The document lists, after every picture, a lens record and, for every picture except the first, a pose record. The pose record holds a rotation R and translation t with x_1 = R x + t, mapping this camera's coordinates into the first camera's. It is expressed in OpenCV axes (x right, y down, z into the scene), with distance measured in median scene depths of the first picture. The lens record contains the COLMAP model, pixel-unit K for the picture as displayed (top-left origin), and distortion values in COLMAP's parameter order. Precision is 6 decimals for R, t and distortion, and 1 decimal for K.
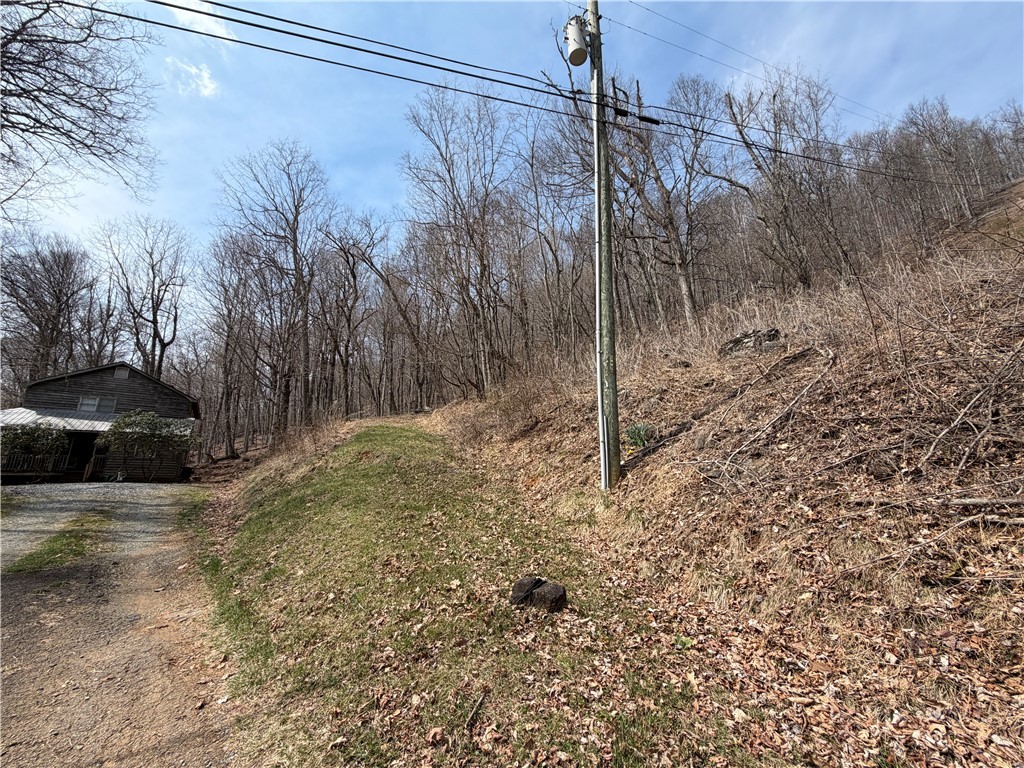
lens RADIAL K [[407.2, 0, 513.6], [0, 407.2, 381.4], [0, 0, 1]] dist [-0.002119, 0.000735]
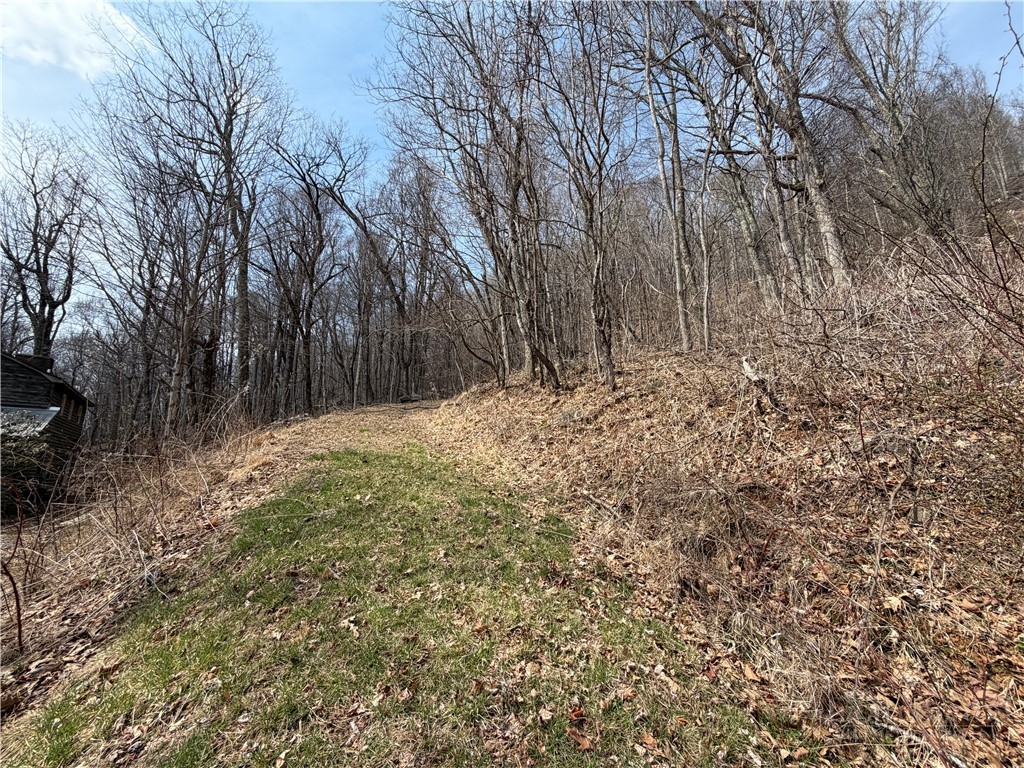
lens RADIAL K [[407.2, 0, 510.4], [0, 407.2, 386.0], [0, 0, 1]] dist [-0.002119, 0.000735]
pose [[0.998665, 0.018389, 0.048261, -0.069723], [-0.020592, 0.998749, 0.045559, 0.008721], [-0.047363, -0.046492, 0.997795, 0.221580]]
